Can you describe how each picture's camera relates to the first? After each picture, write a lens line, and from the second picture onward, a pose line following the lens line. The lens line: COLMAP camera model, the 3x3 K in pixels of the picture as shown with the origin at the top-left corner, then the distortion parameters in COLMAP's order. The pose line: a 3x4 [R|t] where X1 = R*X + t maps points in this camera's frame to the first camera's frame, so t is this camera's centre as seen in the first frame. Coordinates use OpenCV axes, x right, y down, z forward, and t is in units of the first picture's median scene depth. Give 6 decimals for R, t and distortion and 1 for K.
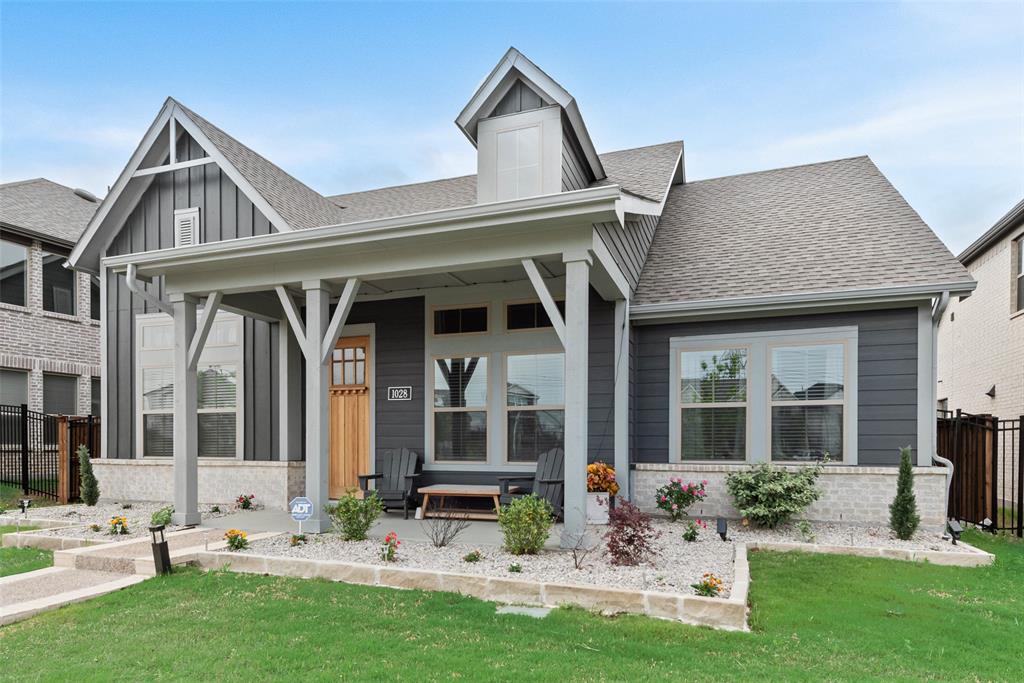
lens RADIAL K [[400.8, 0, 509.3], [0, 400.8, 343.3], [0, 0, 1]] dist [0.004231, -0.000295]
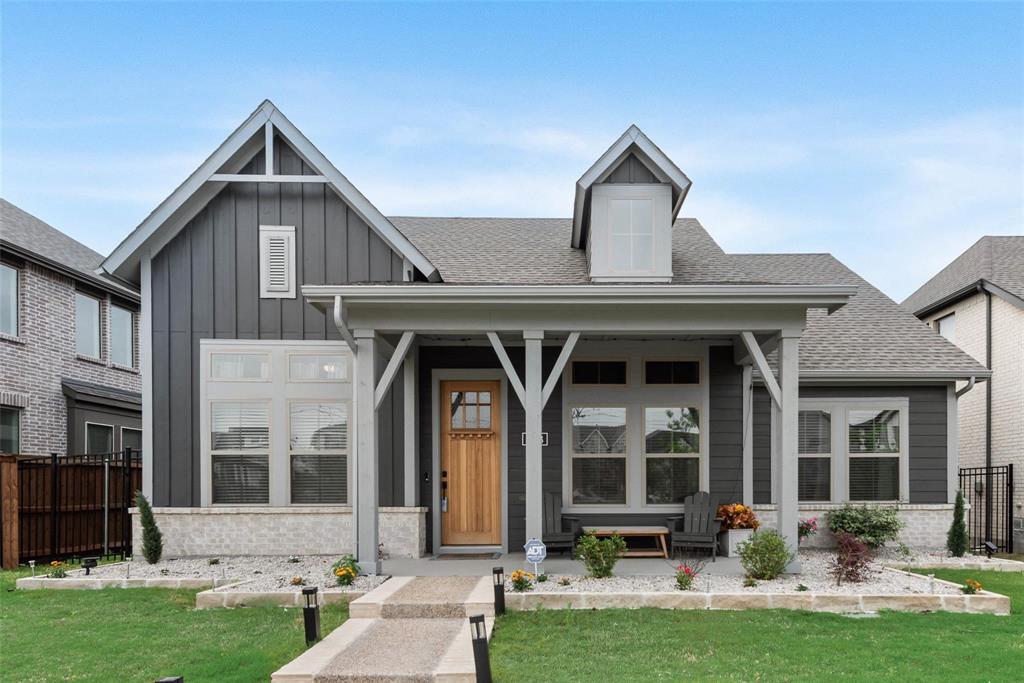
lens RADIAL K [[415.1, 0, 512.1], [0, 415.1, 378.2], [0, 0, 1]] dist [0.002915, 0.000225]
pose [[0.971496, 0.057375, 0.230006, -0.640179], [-0.054207, 0.998328, -0.020074, -0.007416], [-0.230773, 0.007034, 0.972982, -0.026838]]
